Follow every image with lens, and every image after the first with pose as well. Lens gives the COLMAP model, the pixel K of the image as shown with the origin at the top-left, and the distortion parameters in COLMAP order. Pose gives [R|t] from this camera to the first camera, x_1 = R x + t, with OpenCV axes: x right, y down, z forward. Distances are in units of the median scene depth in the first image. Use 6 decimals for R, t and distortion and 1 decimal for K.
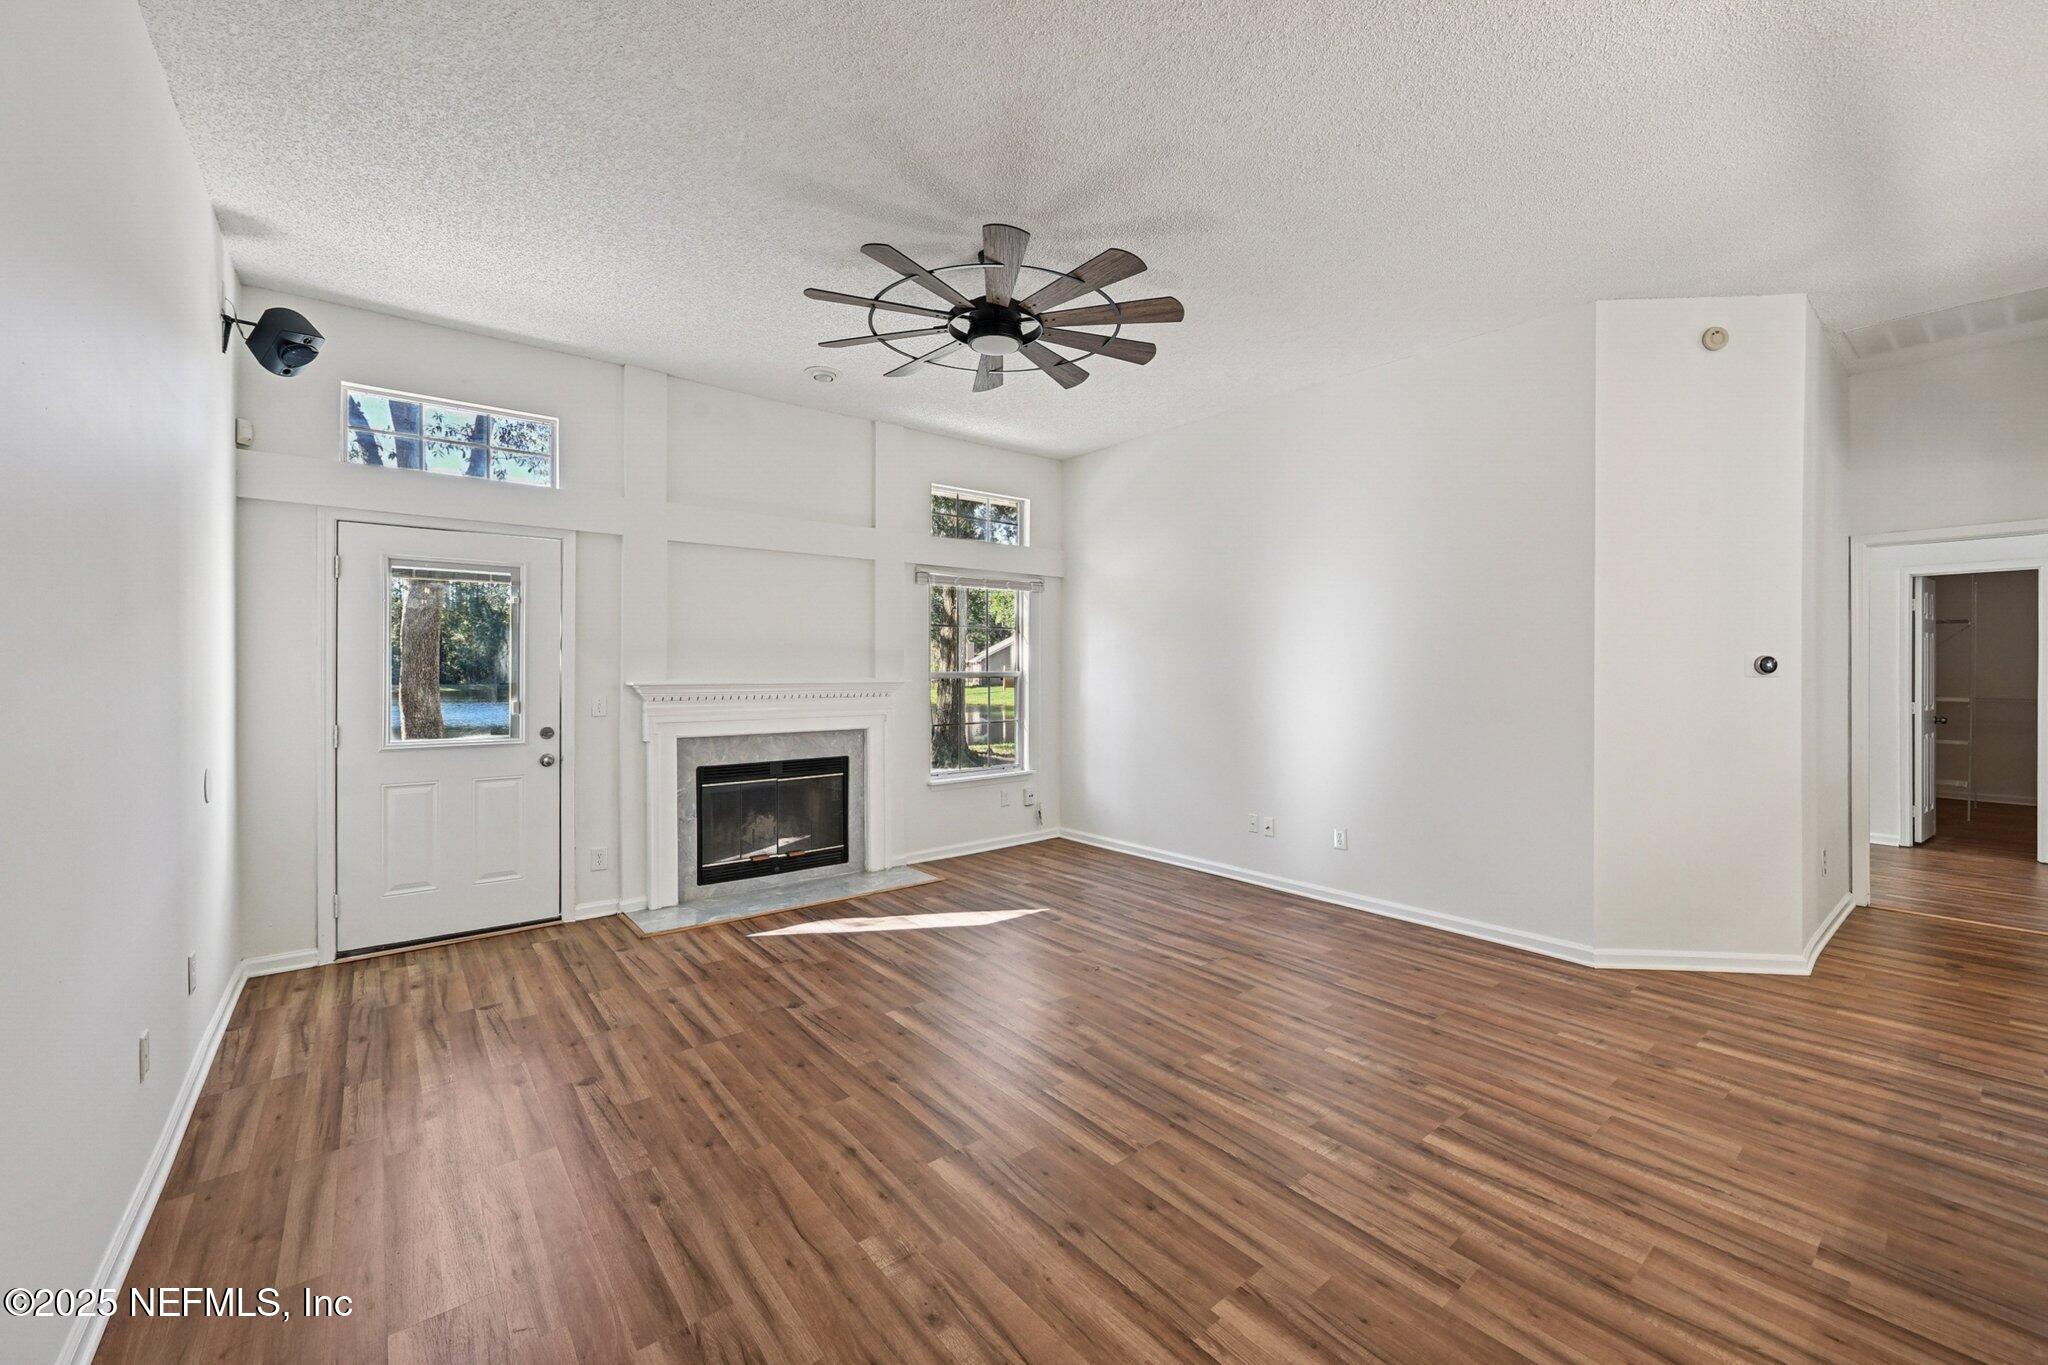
lens RADIAL K [[813.0, 0, 1034.0], [0, 813.0, 663.7], [0, 0, 1]] dist [0.001324, 0.001204]
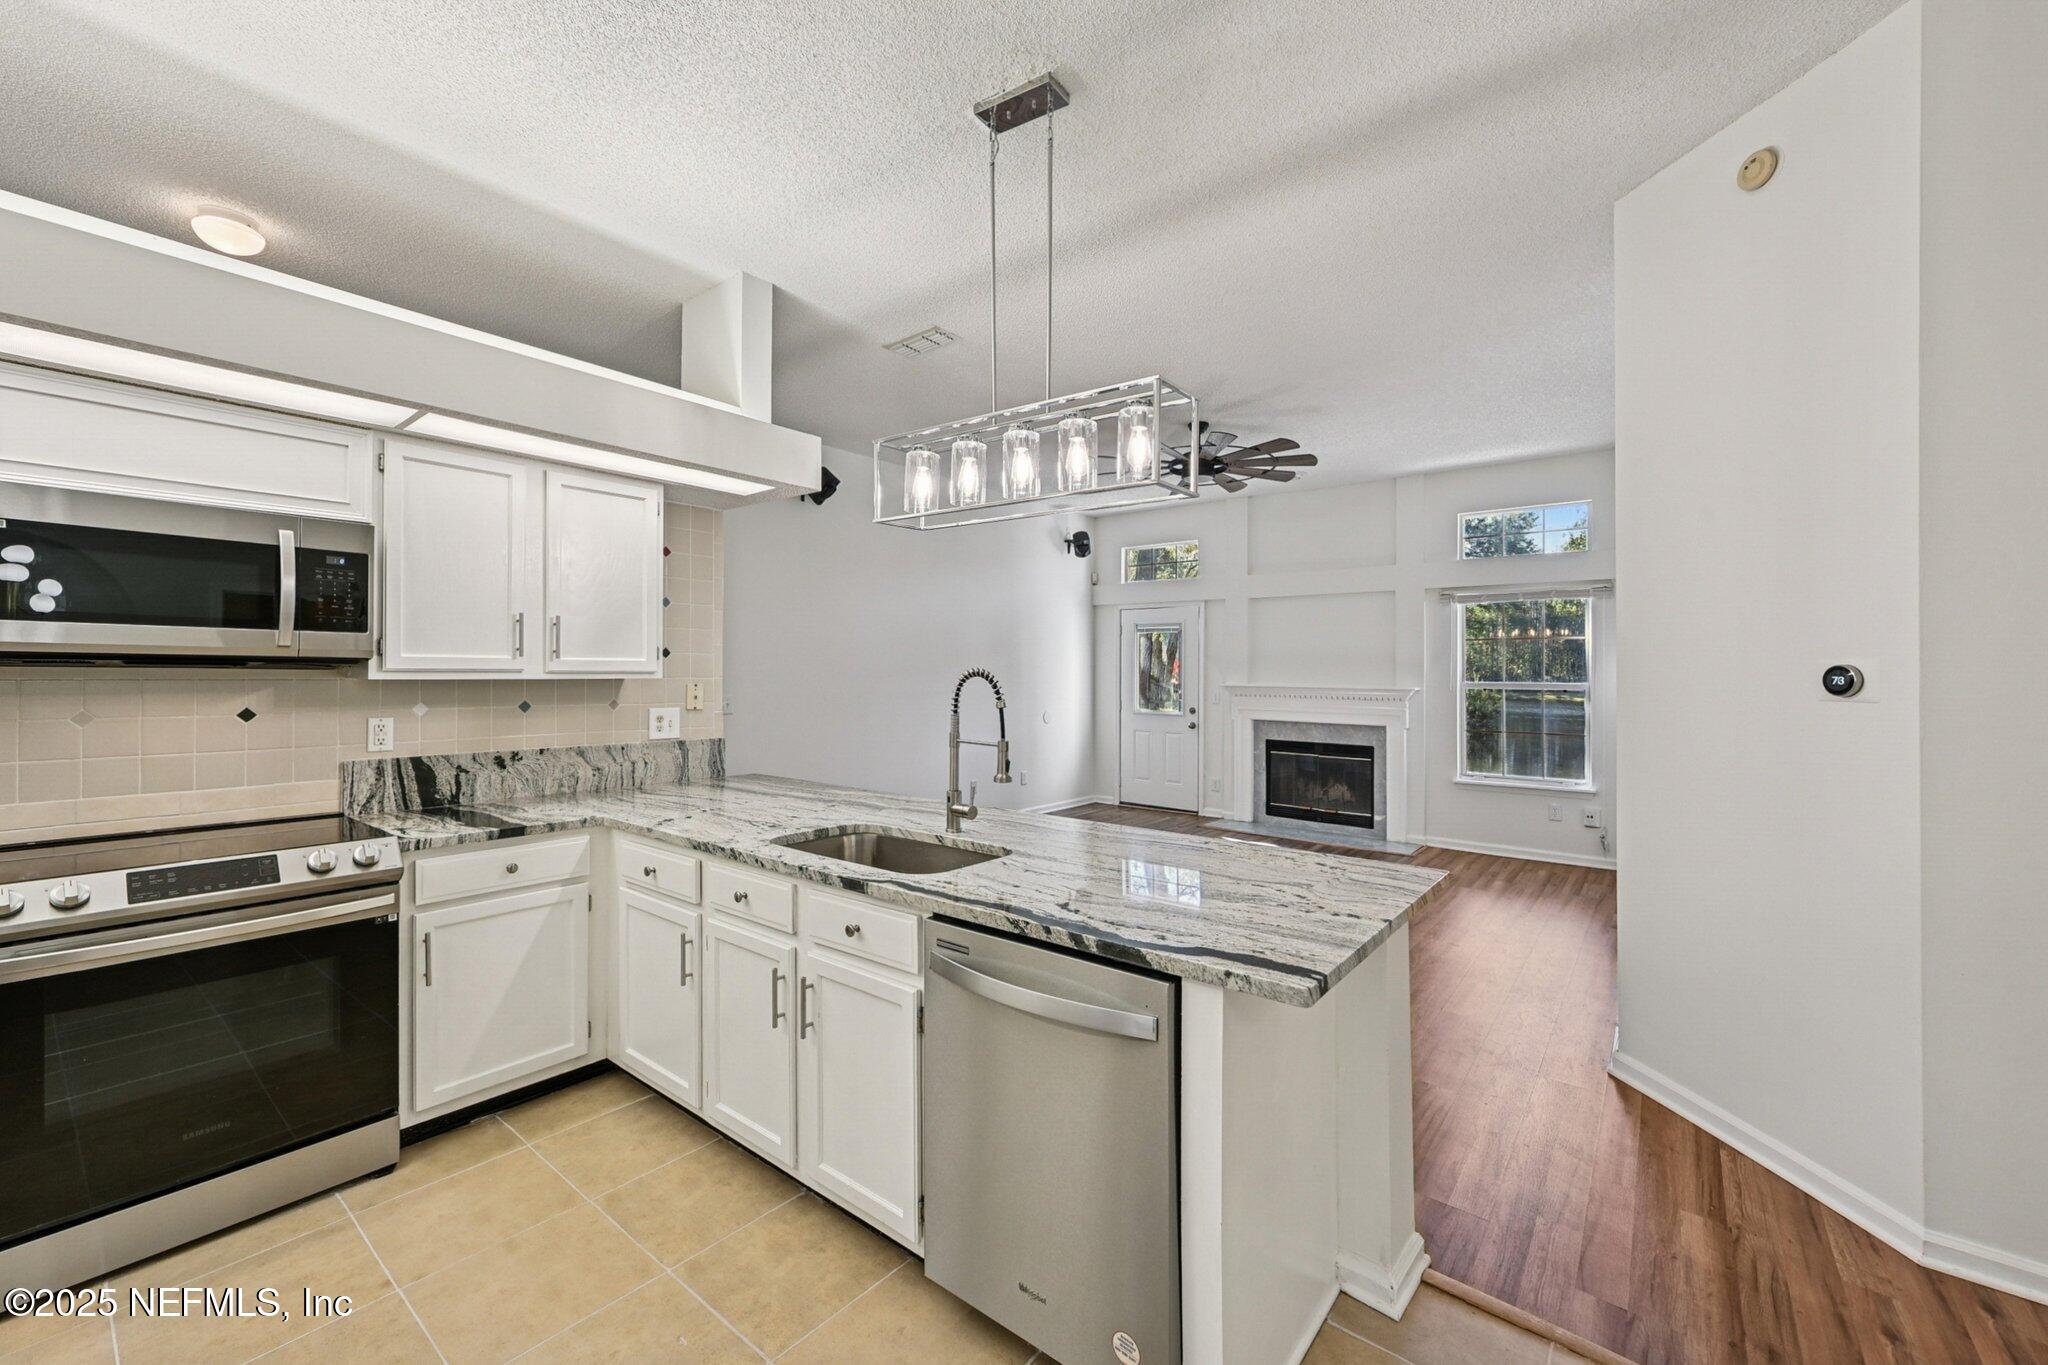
lens RADIAL K [[813.0, 0, 1026.0], [0, 813.0, 662.2], [0, 0, 1]] dist [0.001324, 0.001204]
pose [[0.193125, -0.011164, -0.981111, 1.043910], [-0.000721, 0.999933, -0.011520, -0.003818], [0.981174, 0.002932, 0.193104, 0.241966]]
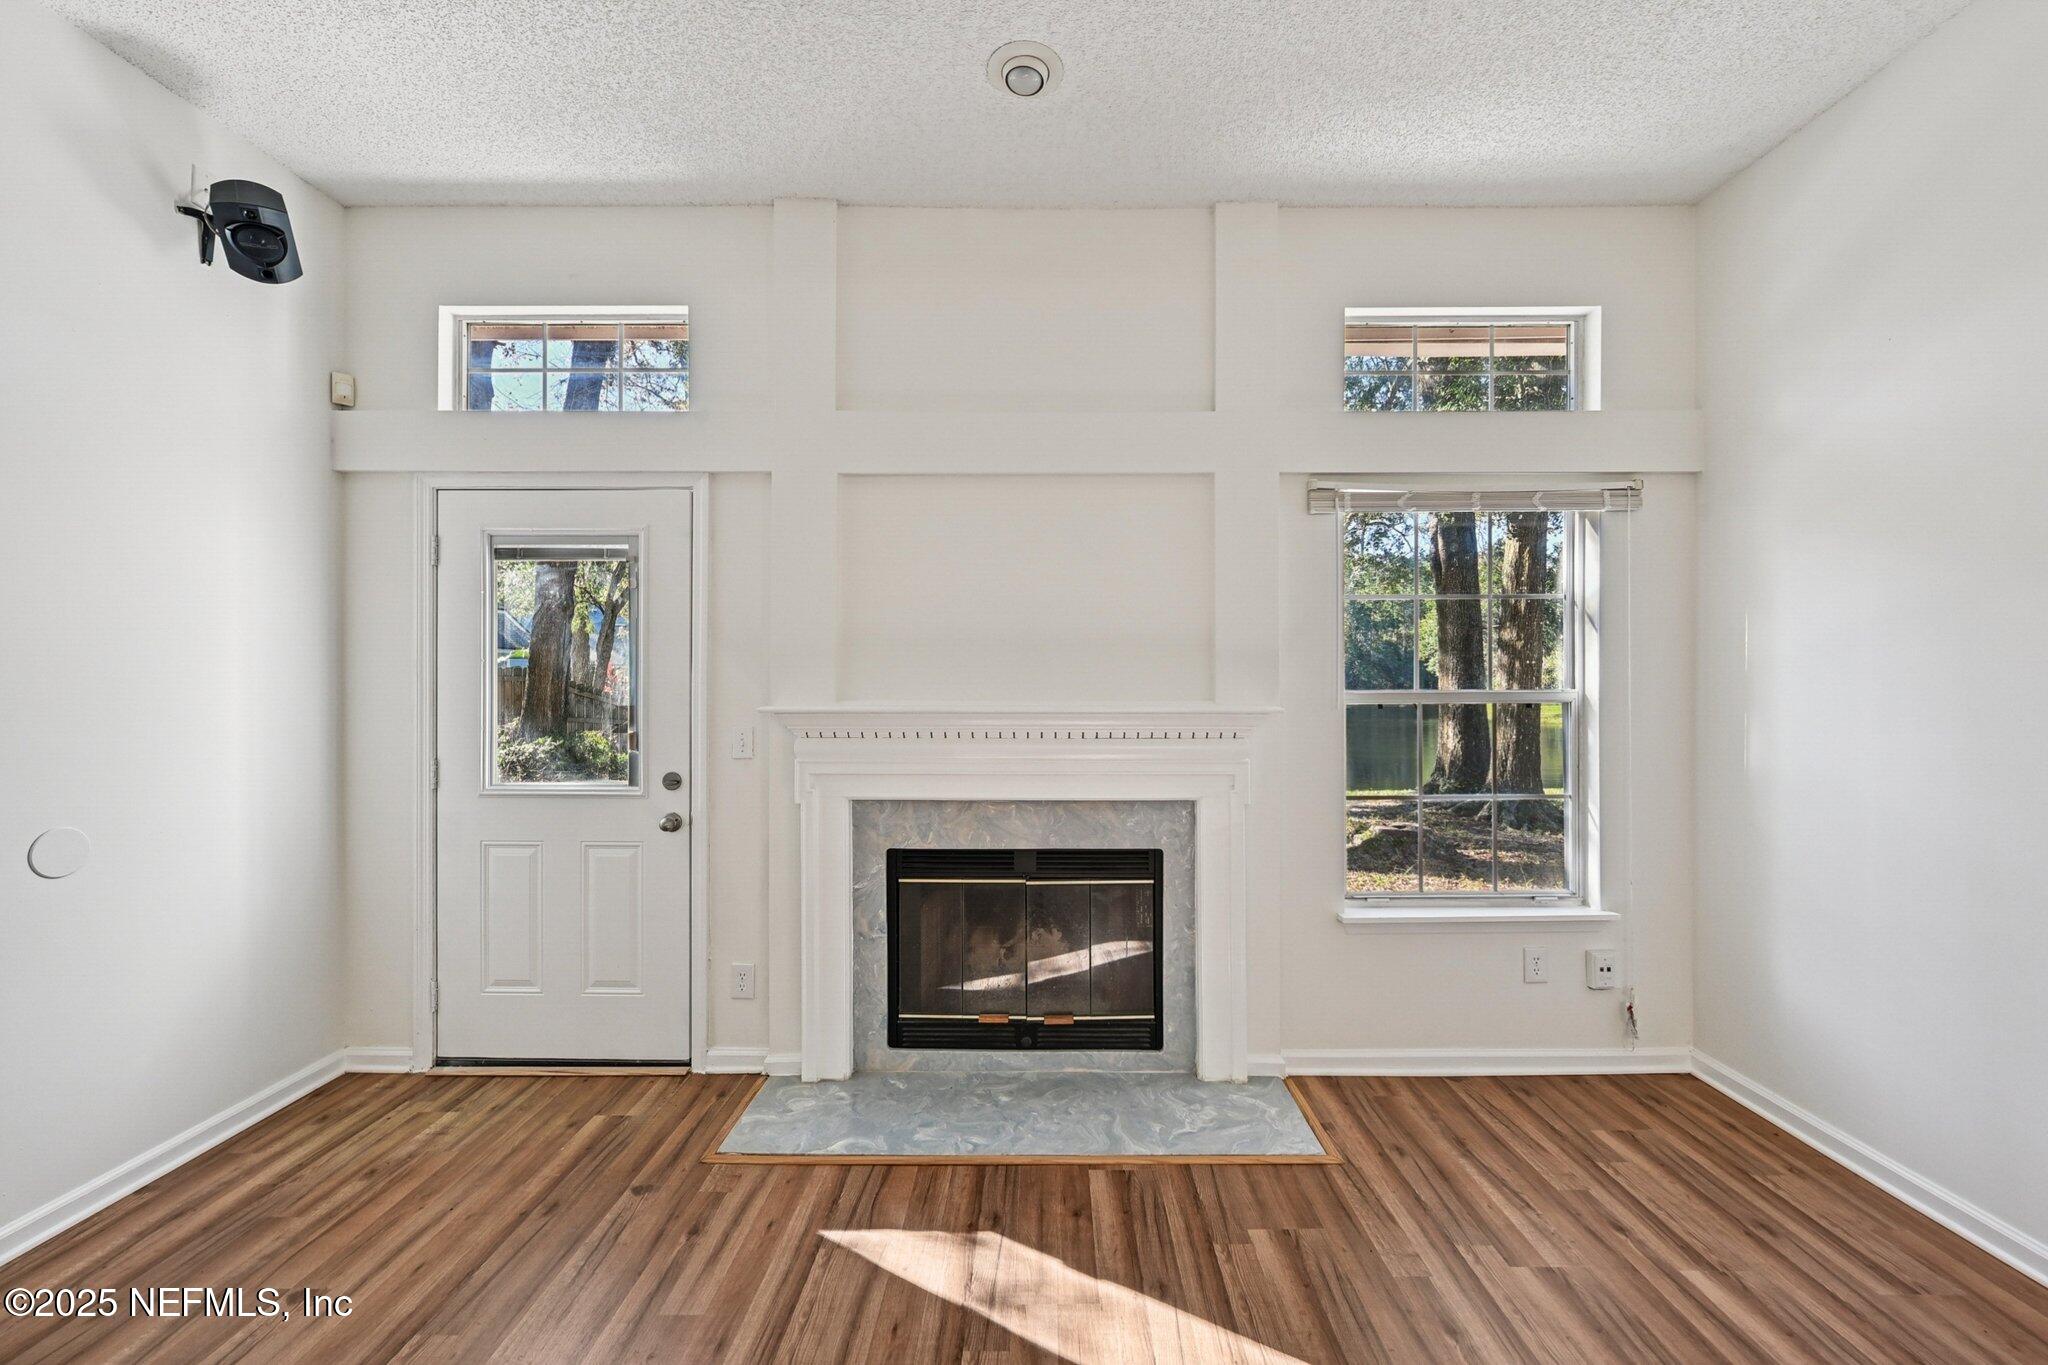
lens RADIAL K [[813.0, 0, 1020.8], [0, 813.0, 688.2], [0, 0, 1]] dist [0.001324, 0.001204]
pose [[0.776465, -0.003779, -0.630149, 0.038286], [0.004725, 0.999989, -0.000174, 0.009588], [0.630142, -0.002842, 0.776475, 0.600833]]
